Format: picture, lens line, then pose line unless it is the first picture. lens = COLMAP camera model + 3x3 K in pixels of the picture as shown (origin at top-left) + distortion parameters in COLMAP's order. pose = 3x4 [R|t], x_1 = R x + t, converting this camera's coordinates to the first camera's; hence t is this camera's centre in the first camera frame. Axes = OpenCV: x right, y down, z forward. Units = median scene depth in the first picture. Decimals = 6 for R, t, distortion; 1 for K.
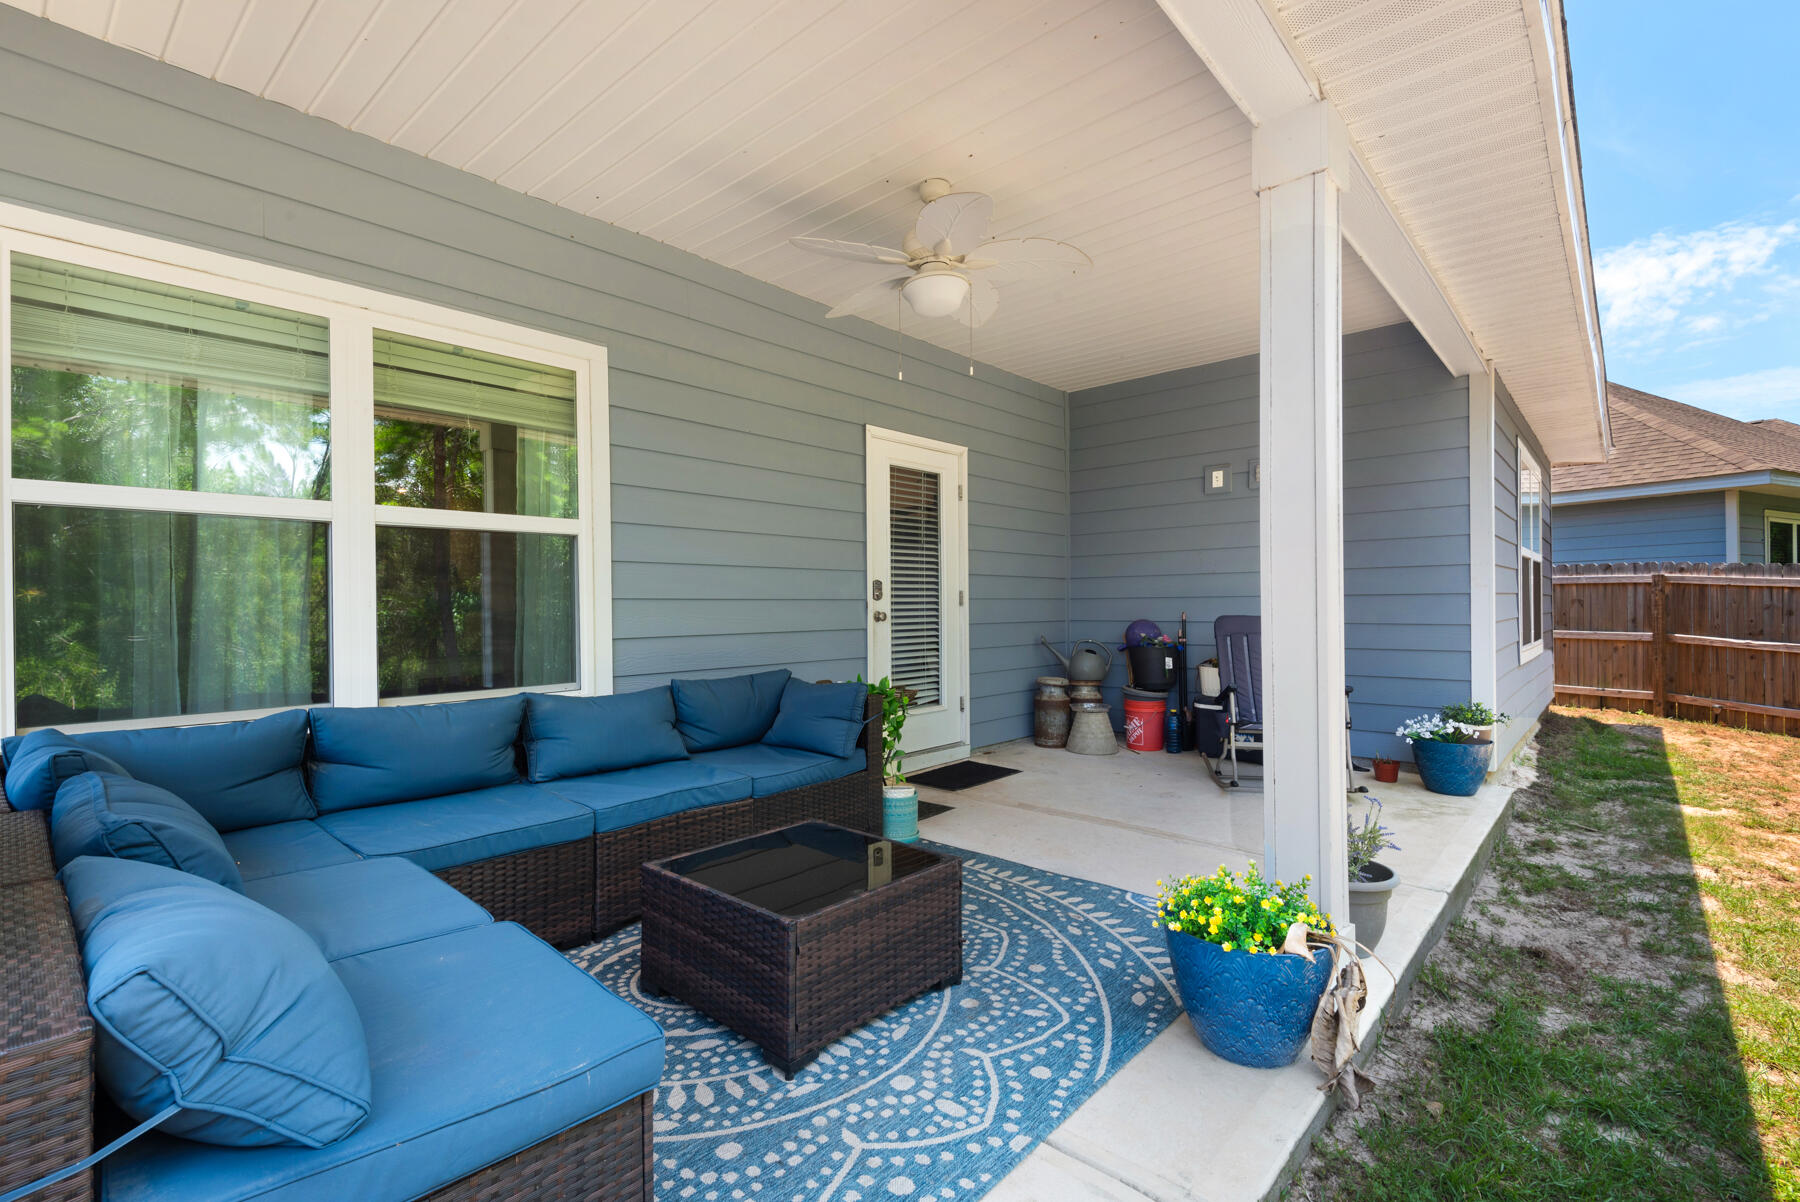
lens RADIAL K [[811.2, 0, 901.8], [0, 811.2, 607.7], [0, 0, 1]] dist [-0.002082, -0.001028]
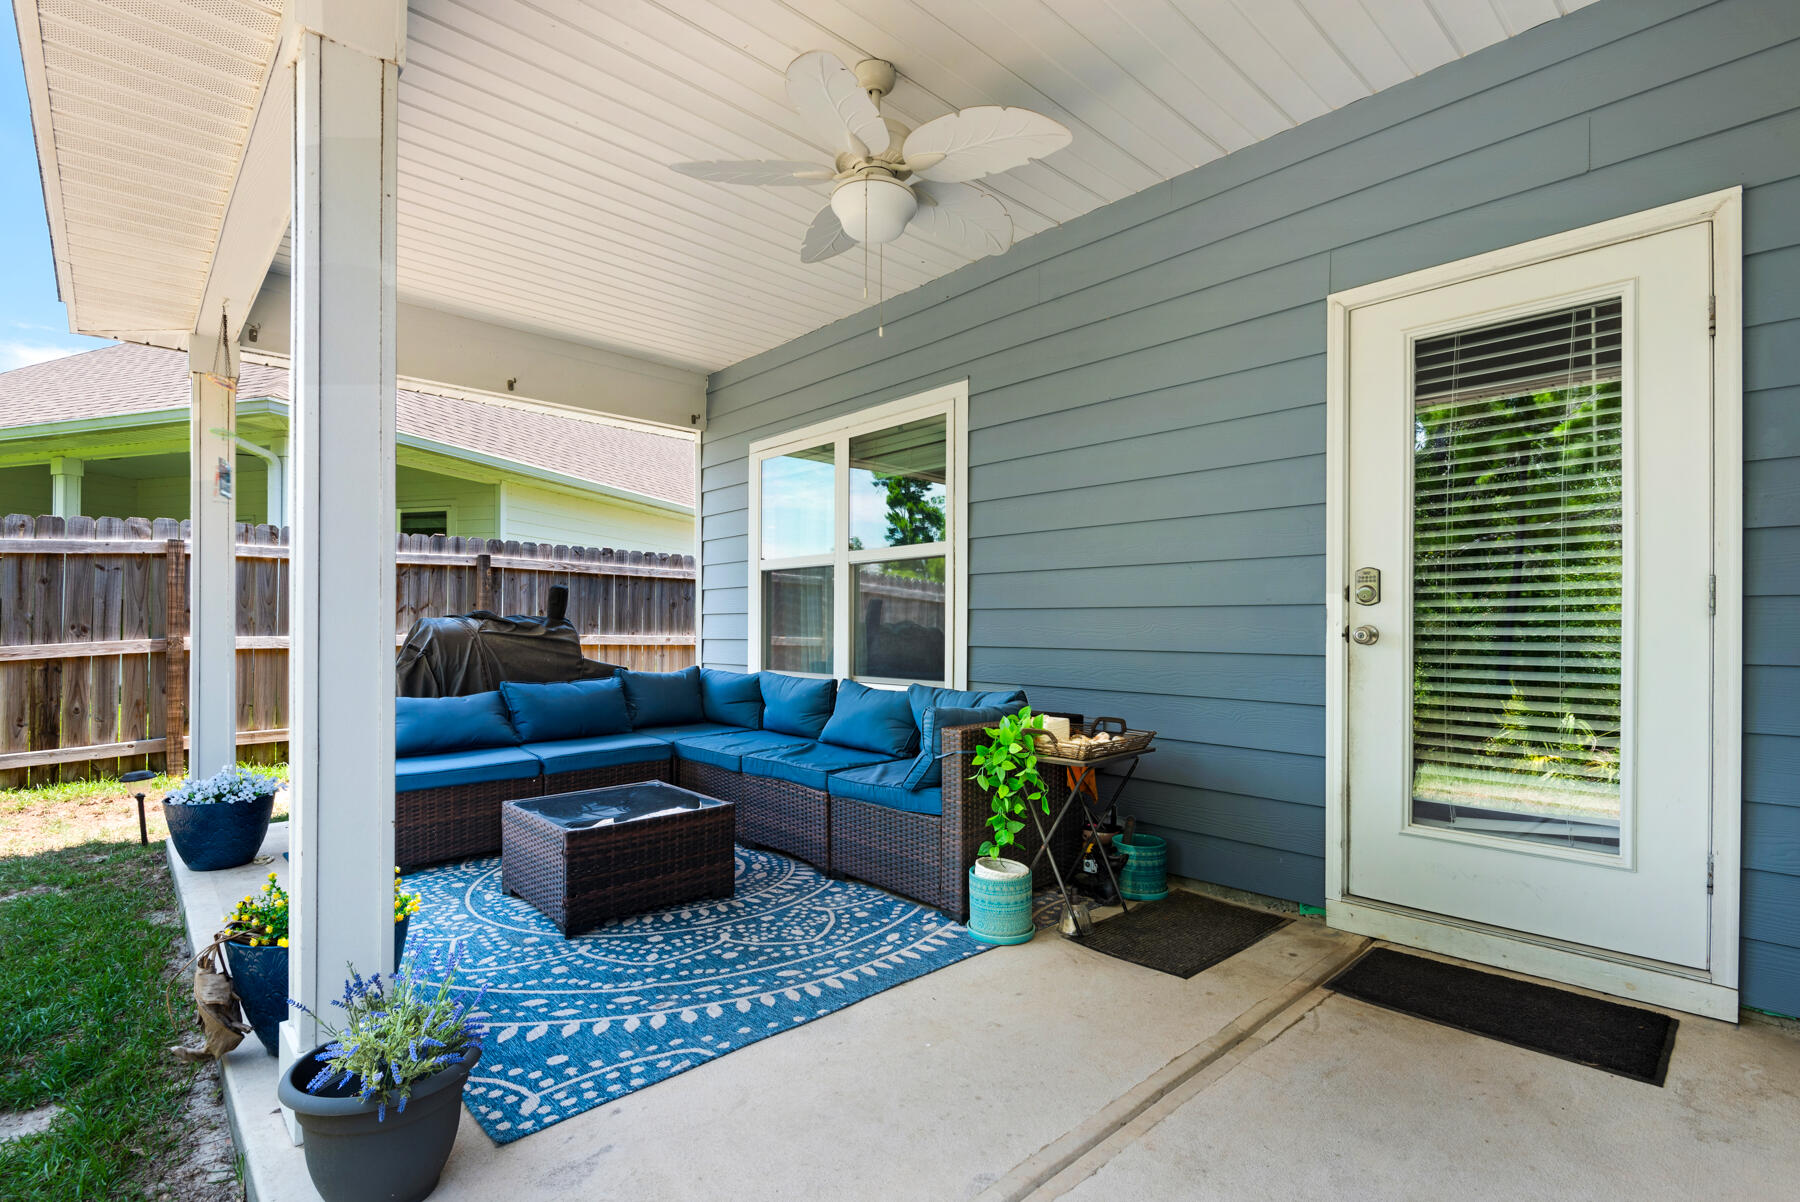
lens RADIAL K [[860.9, 0, 891.7], [0, 860.9, 628.0], [0, 0, 1]] dist [0.025826, -0.019032]
pose [[-0.110738, 0.009654, -0.993803, 0.875740], [-0.003039, 0.999945, 0.010052, 0.001905], [0.993845, 0.004133, -0.110703, 1.120198]]
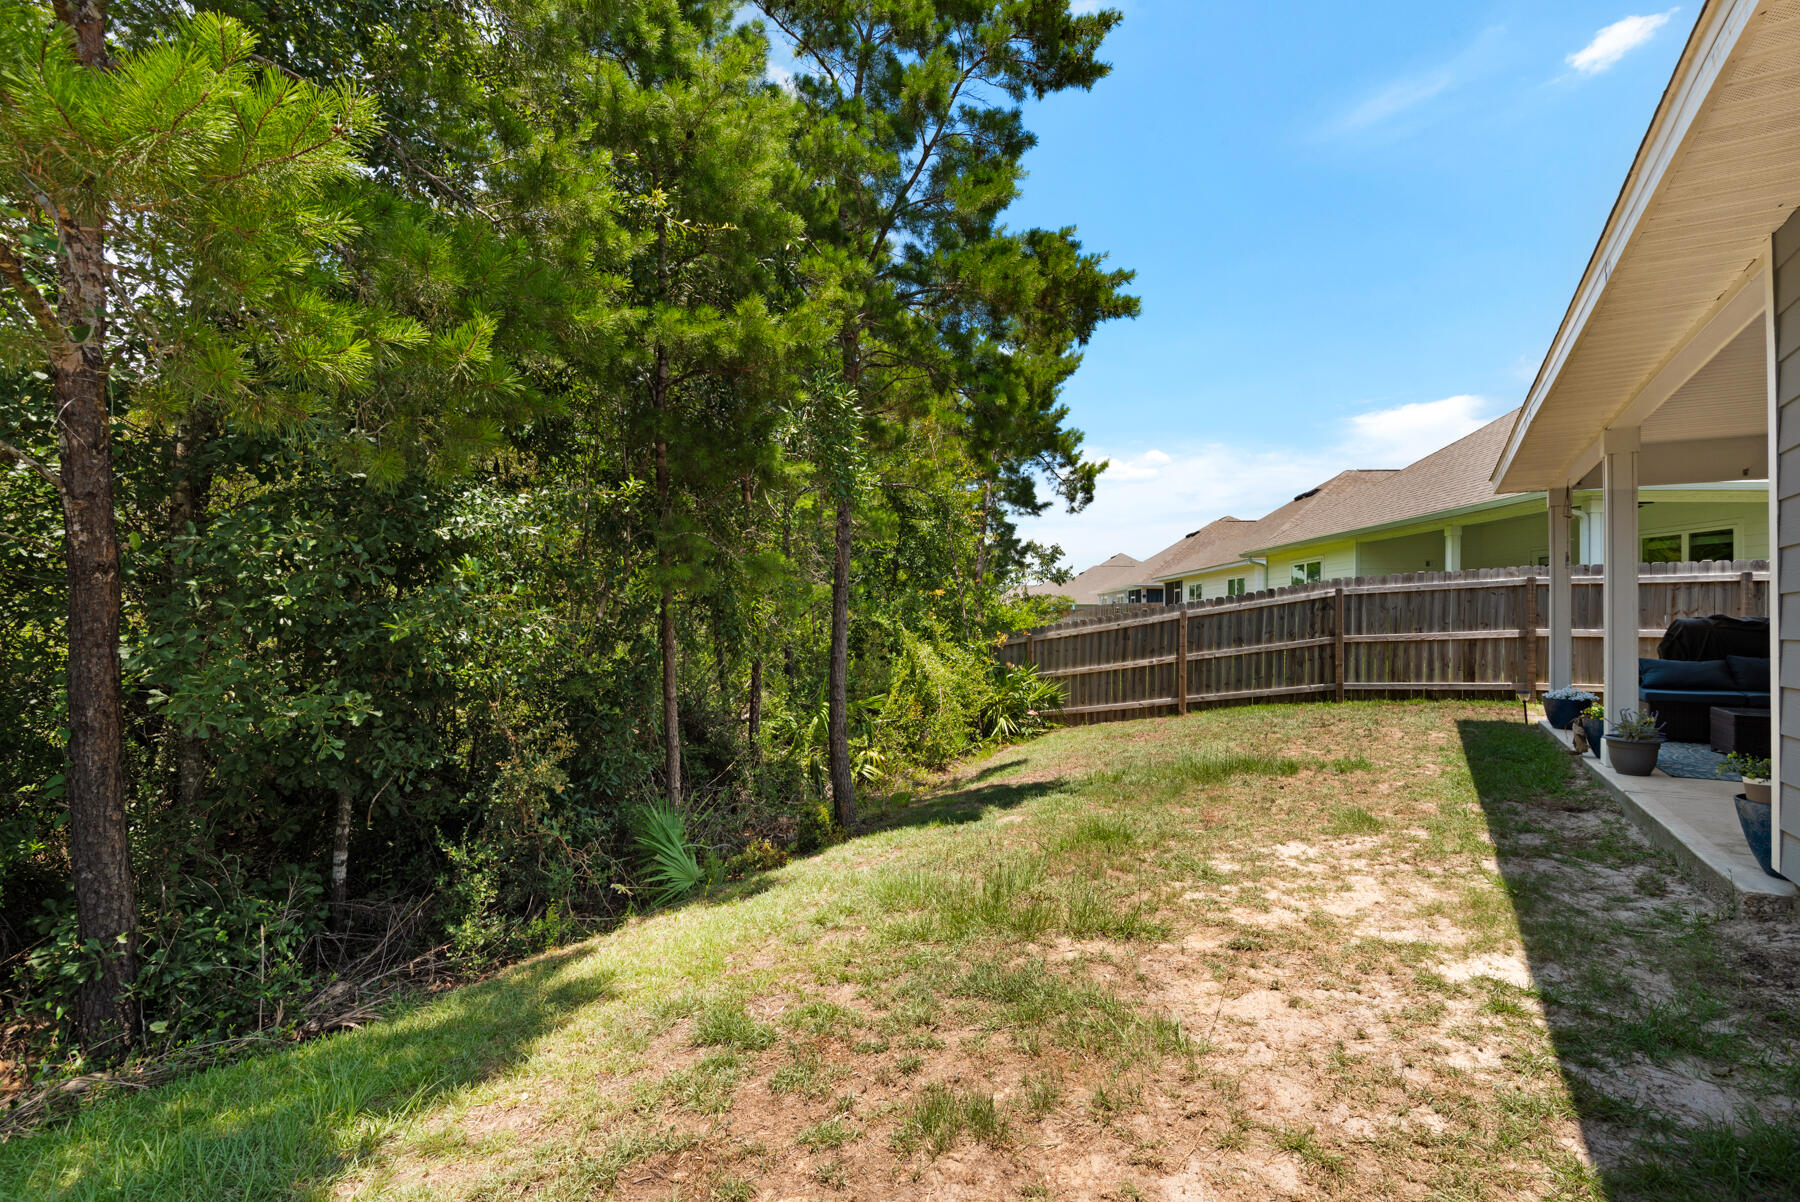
lens RADIAL K [[811.2, 0, 901.8], [0, 811.2, 607.7], [0, 0, 1]] dist [-0.002082, -0.001028]
pose [[-0.988652, -0.000874, -0.150219, 2.278040], [0.000735, 0.999943, -0.010651, -0.008259], [0.150220, -0.010640, -0.988595, 2.304723]]
